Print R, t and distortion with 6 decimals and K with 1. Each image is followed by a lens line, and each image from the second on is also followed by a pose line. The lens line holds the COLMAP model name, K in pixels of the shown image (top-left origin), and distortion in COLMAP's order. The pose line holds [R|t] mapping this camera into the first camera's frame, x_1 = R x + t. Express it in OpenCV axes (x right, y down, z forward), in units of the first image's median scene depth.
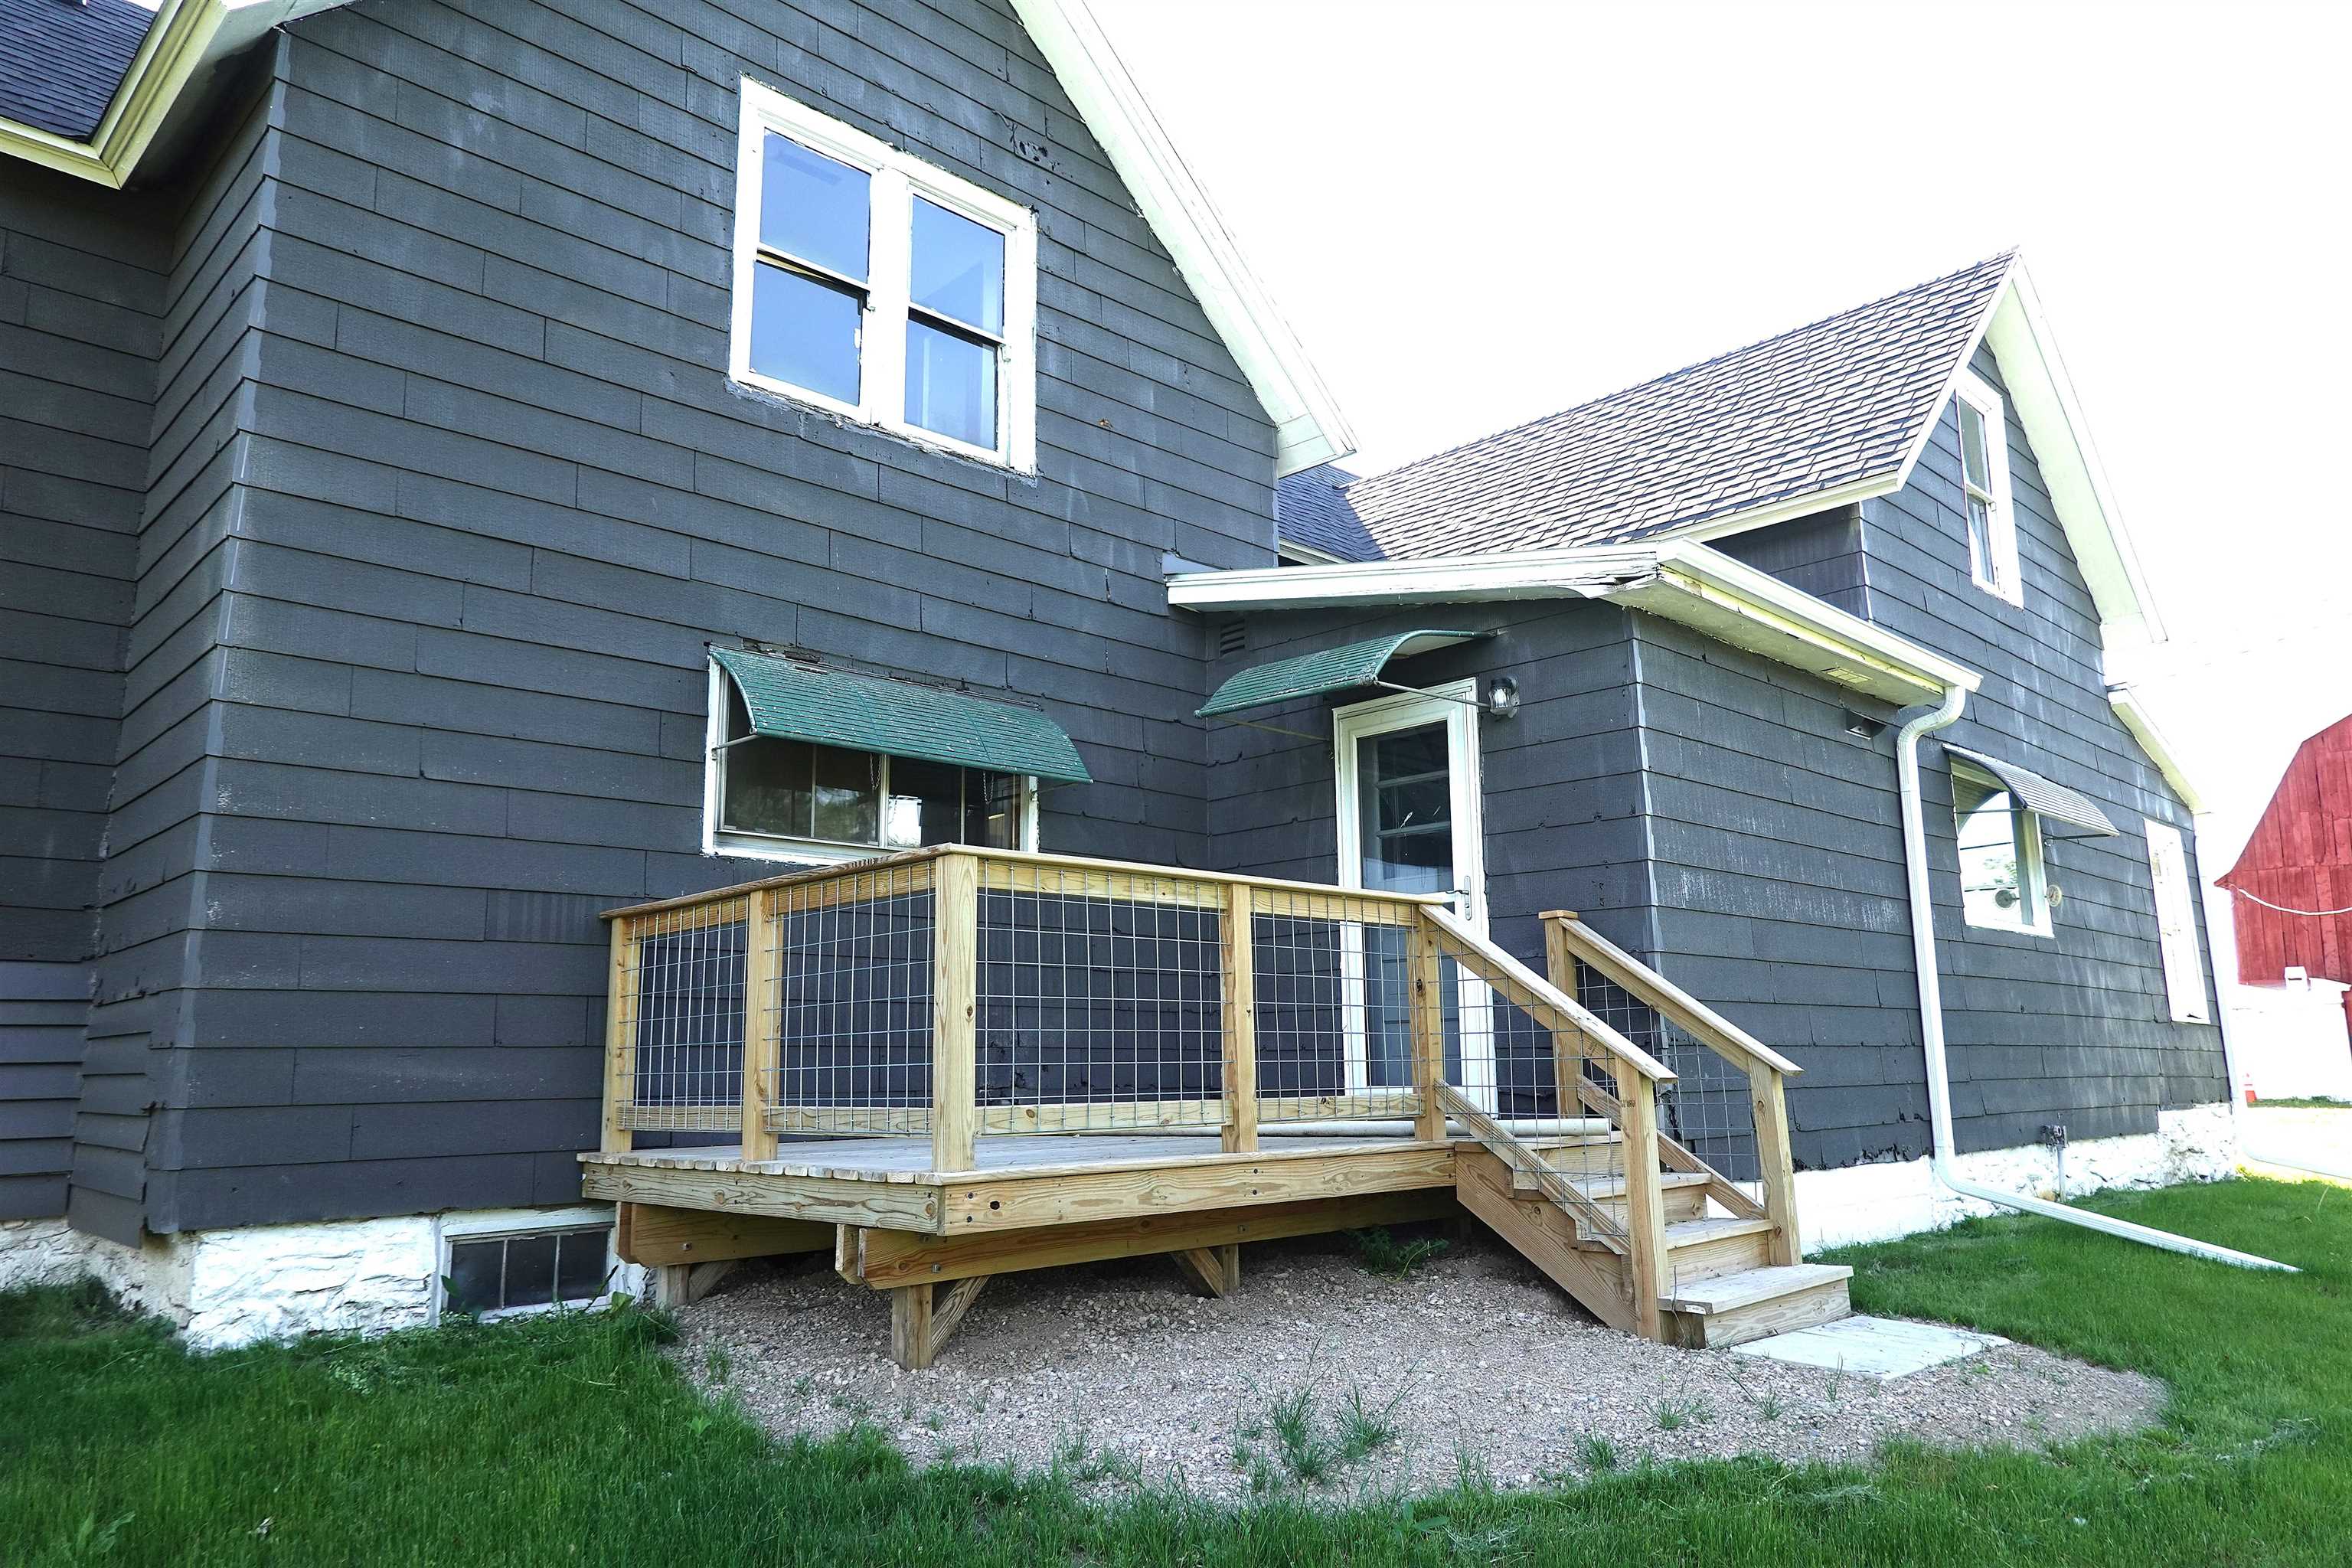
lens RADIAL K [[1570.3, 0, 1178.9], [0, 1570.3, 785.0], [0, 0, 1]] dist [-0.003221, 0.006392]
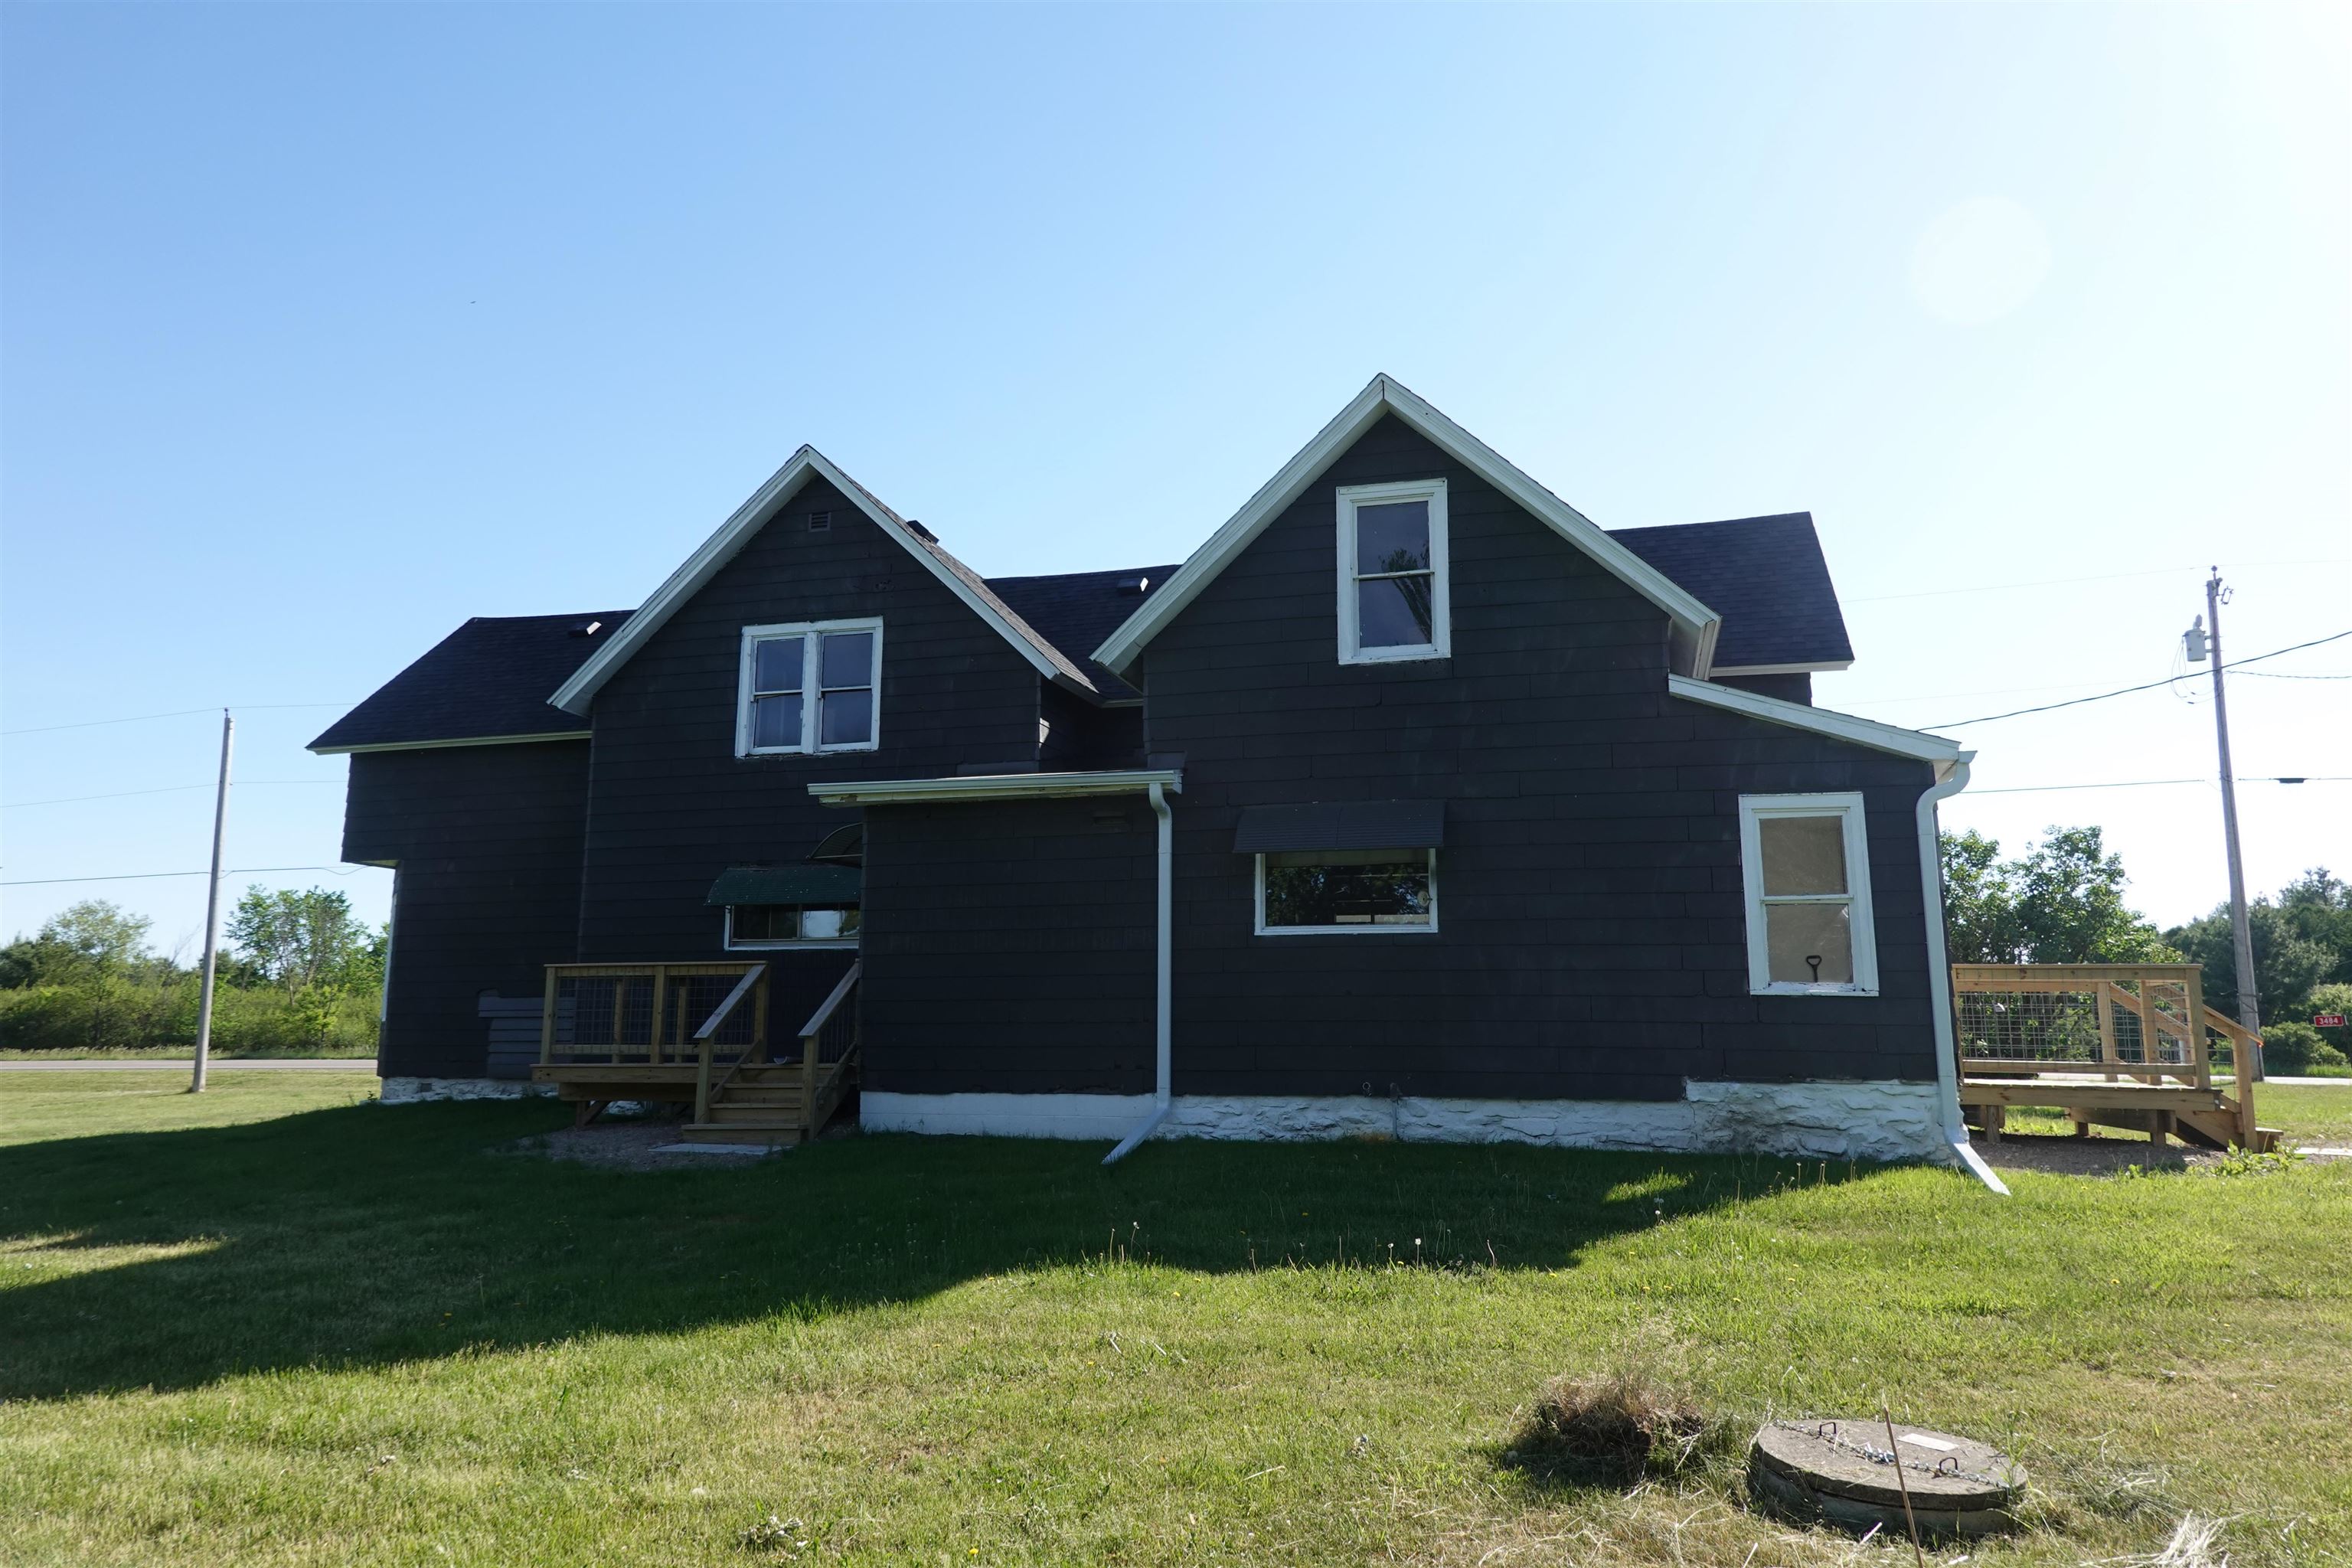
lens RADIAL K [[1570.3, 0, 1180.2], [0, 1570.3, 787.9], [0, 0, 1]] dist [-0.003221, 0.006392]
pose [[0.513867, -0.127224, -0.848383, 2.101403], [0.147394, 0.987329, -0.058784, 0.038340], [0.845113, -0.094840, 0.526108, 0.266787]]
